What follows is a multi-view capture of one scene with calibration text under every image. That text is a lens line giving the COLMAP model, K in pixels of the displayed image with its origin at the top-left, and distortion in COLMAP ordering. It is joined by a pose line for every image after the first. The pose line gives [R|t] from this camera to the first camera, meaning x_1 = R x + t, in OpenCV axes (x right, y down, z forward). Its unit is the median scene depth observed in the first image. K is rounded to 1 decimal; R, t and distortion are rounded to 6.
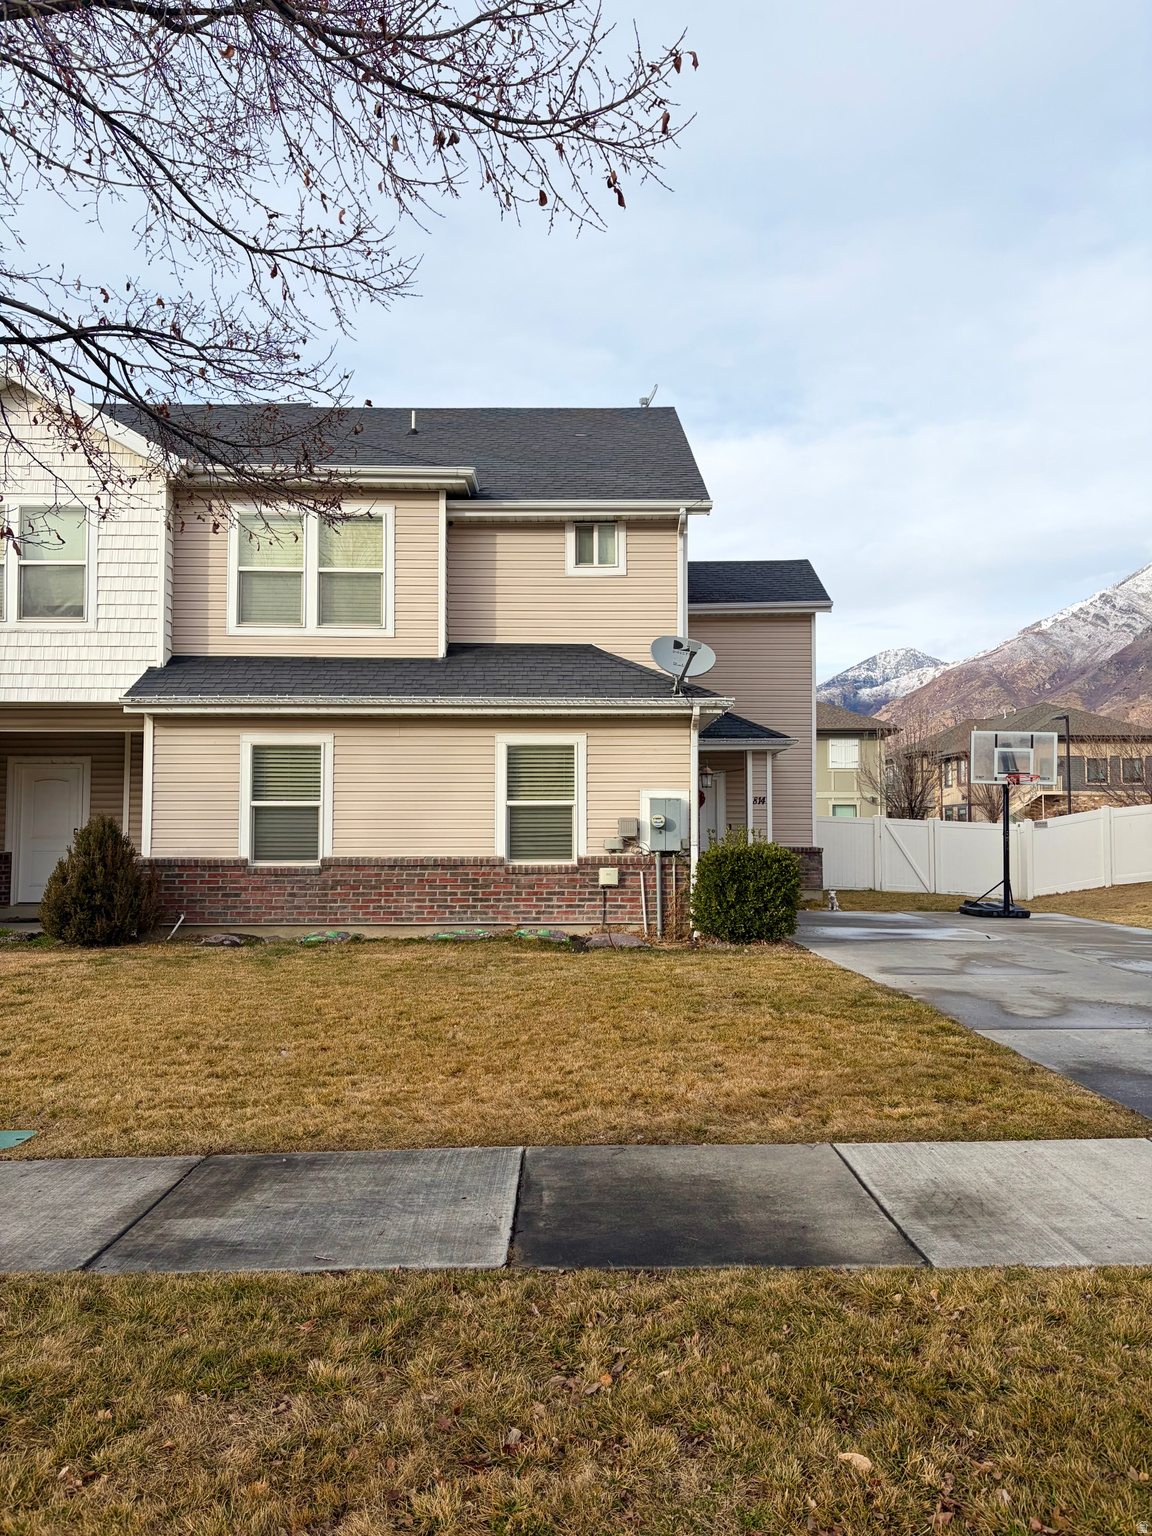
lens RADIAL K [[1148.5, 0, 576.0], [0, 1148.5, 768.0], [0, 0, 1]] dist [0.142874, -0.002130]
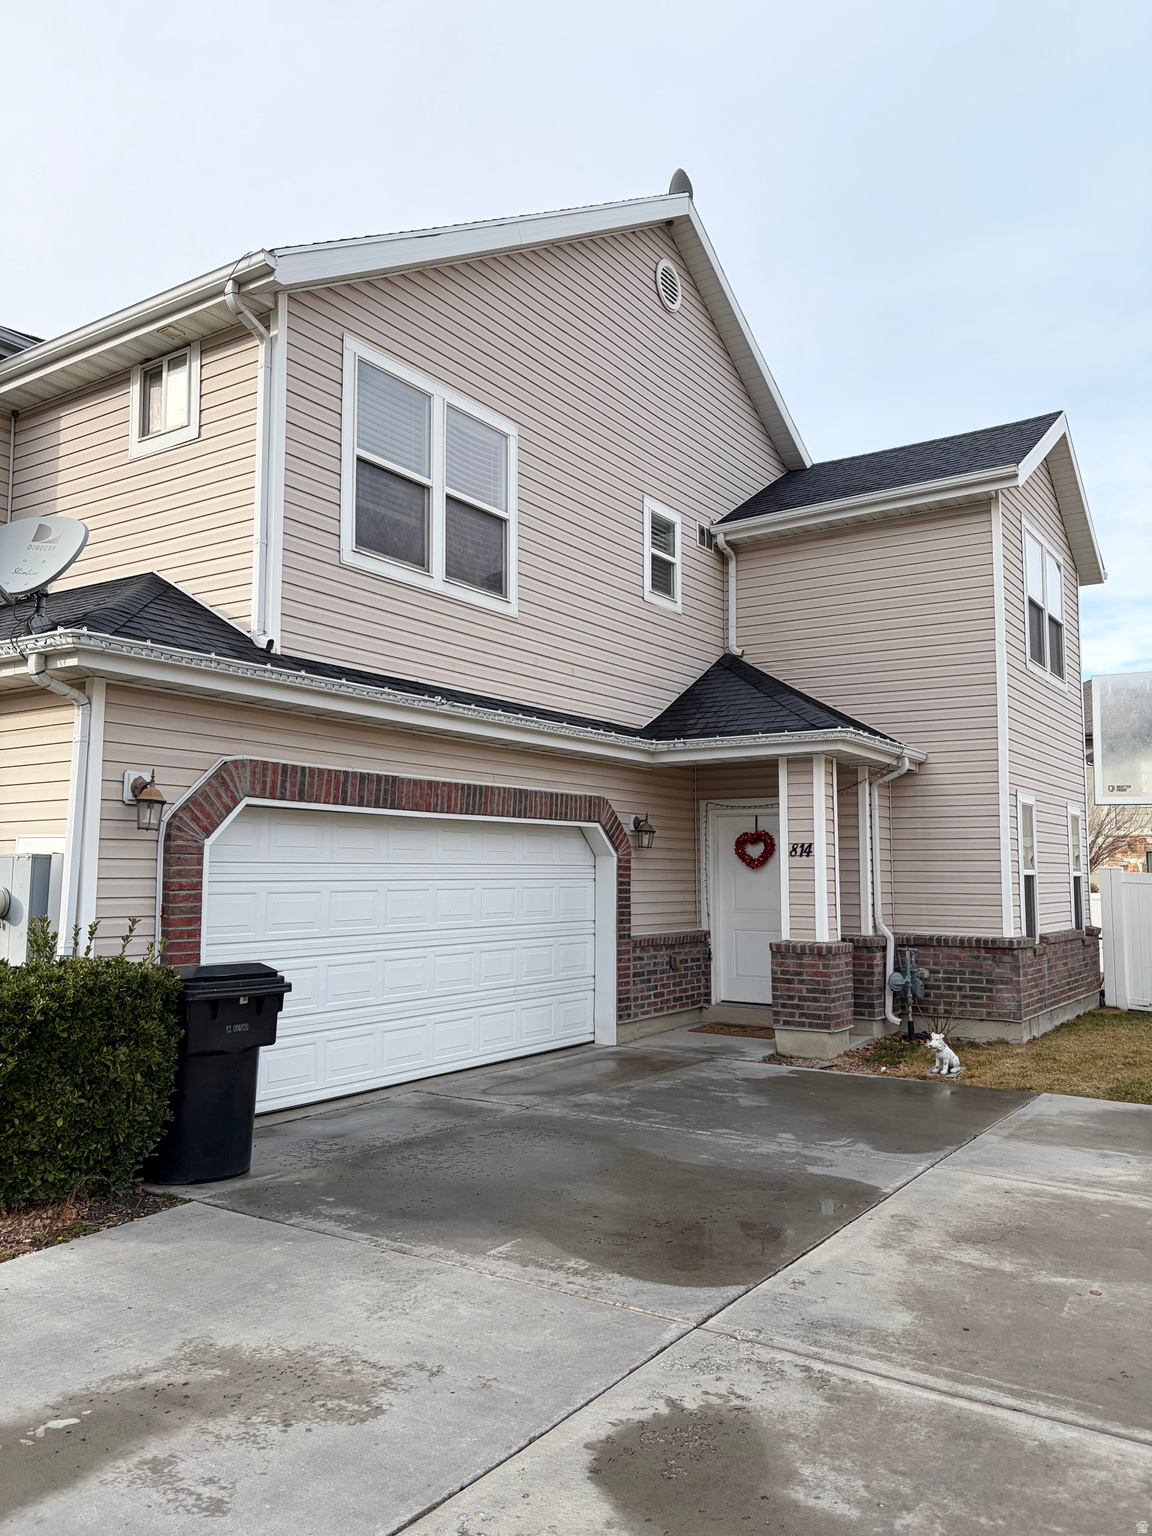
lens RADIAL K [[1165.6, 0, 576.0], [0, 1165.6, 768.0], [0, 0, 1]] dist [0.039272, -0.004138]
pose [[0.829968, -0.050560, -0.555515, 0.532853], [0.030162, 0.998495, -0.045813, 0.016724], [0.556995, 0.021268, 0.830243, 0.710803]]
